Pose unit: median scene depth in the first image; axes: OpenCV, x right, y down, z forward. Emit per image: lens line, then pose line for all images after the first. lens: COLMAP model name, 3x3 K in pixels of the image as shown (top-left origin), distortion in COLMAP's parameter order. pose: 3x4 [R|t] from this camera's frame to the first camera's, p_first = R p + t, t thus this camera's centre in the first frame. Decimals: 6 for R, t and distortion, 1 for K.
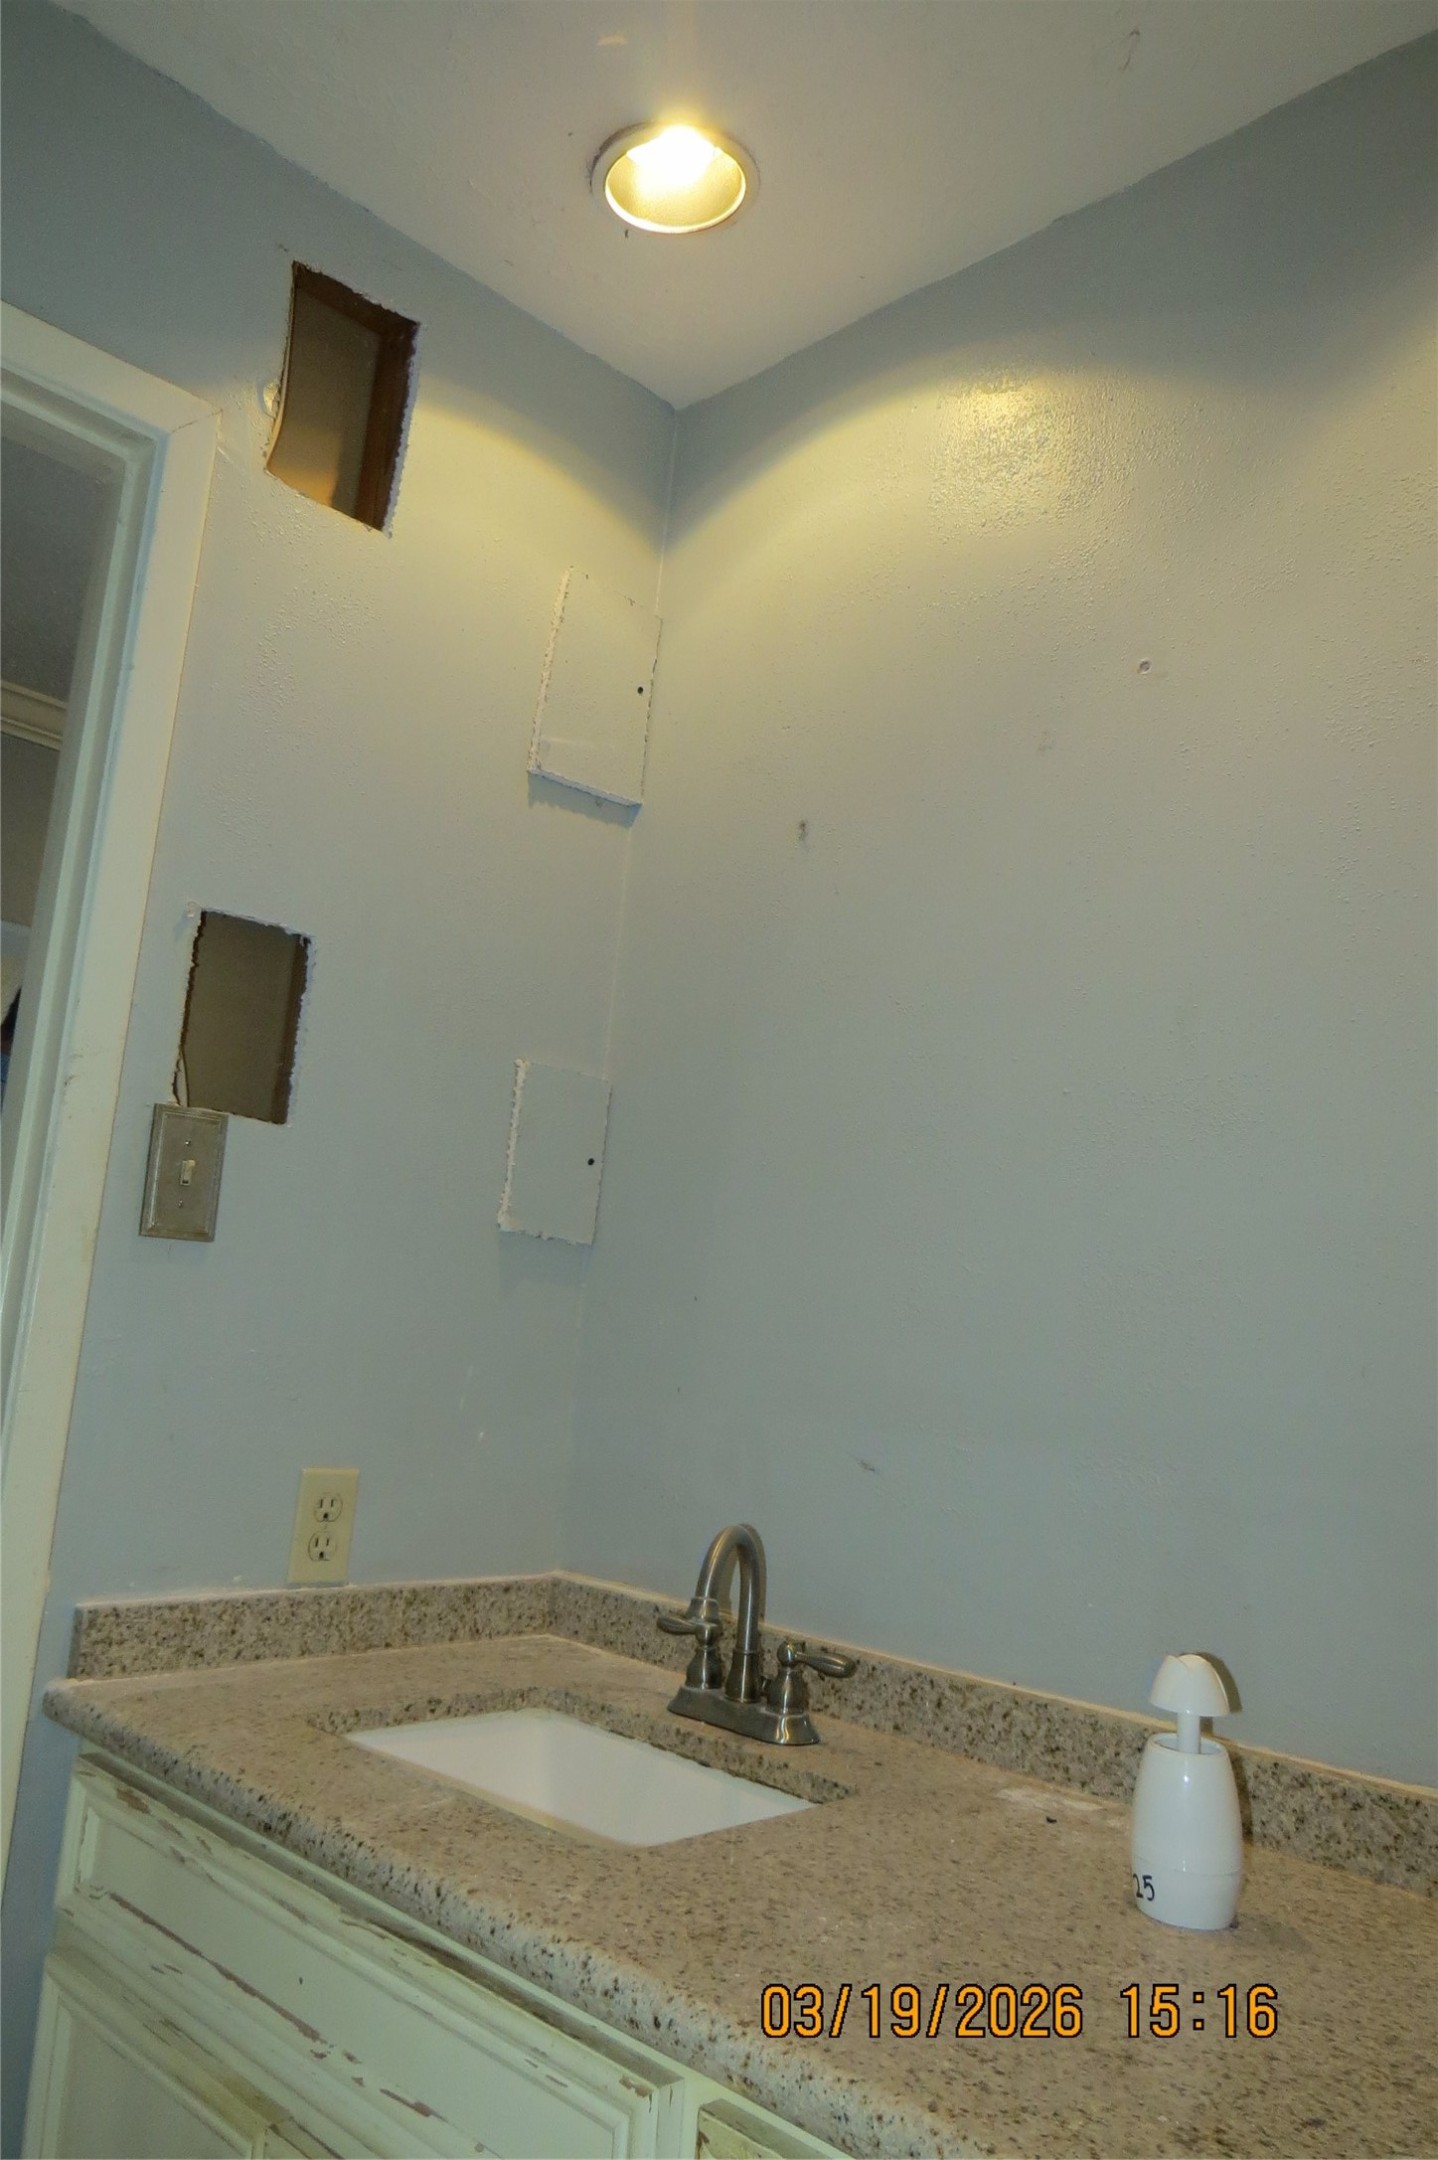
lens RADIAL K [[1578.5, 0, 717.7], [0, 1578.5, 1080.1], [0, 0, 1]] dist [0.006865, -0.037069]
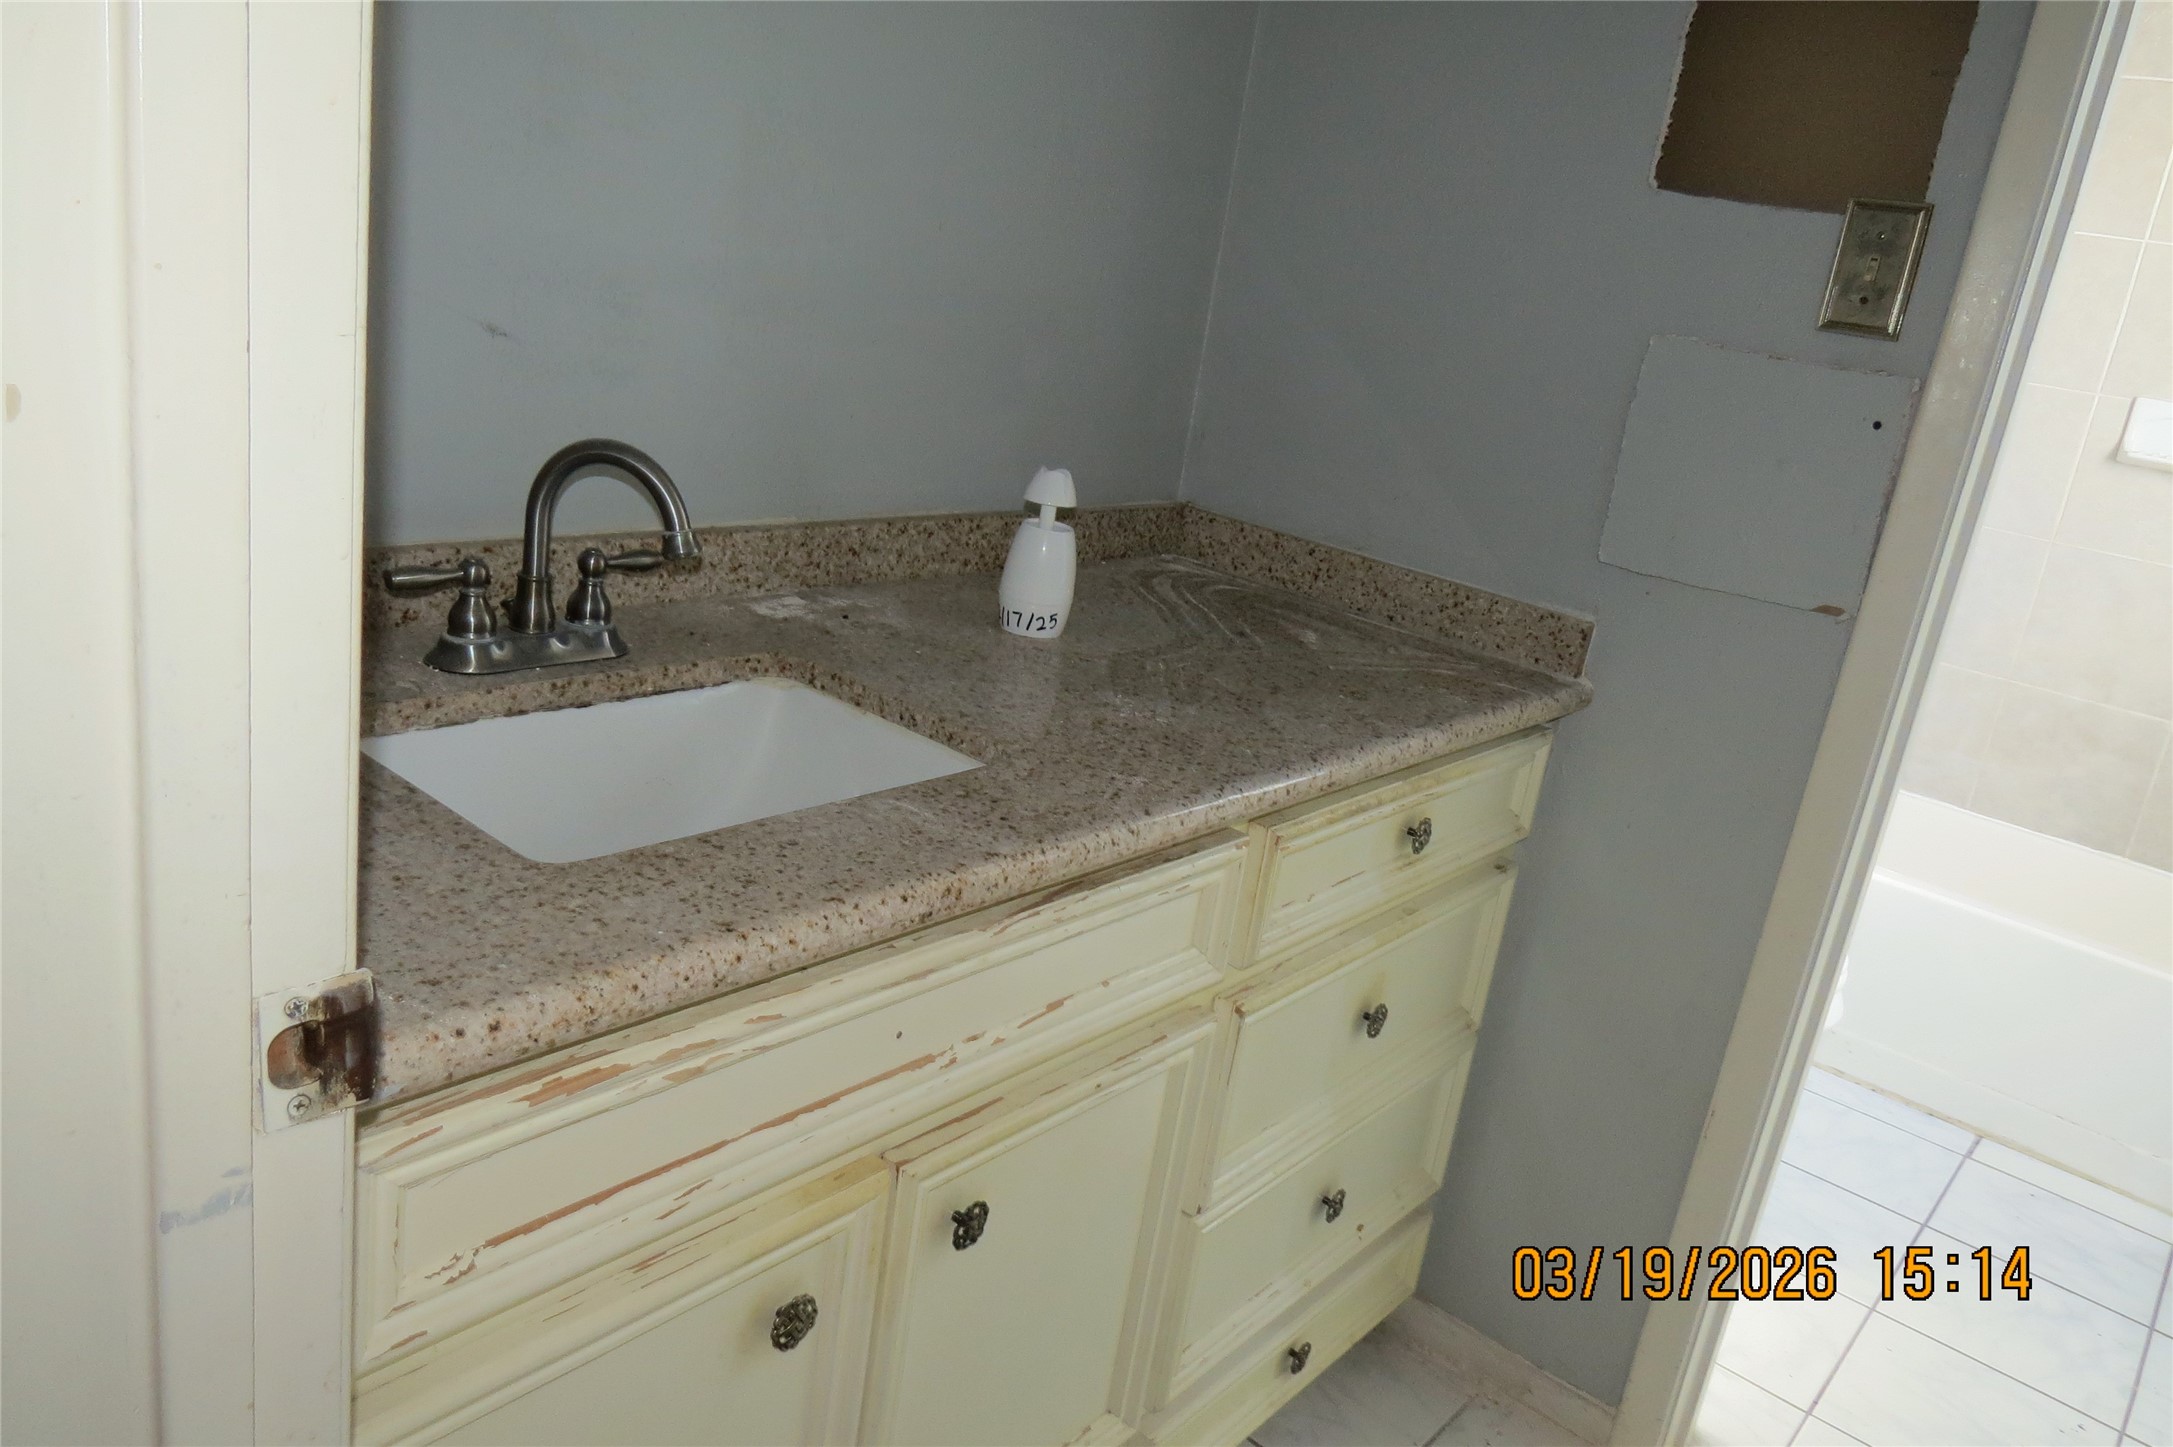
lens RADIAL K [[1588.0, 0, 1077.4], [0, 1588.0, 707.1], [0, 0, 1]] dist [0.006865, -0.037069]
pose [[-0.051262, -0.382858, 0.922384, -1.020734], [-0.311175, 0.883743, 0.349526, 0.047059], [-0.948969, -0.269105, -0.164438, 1.074472]]
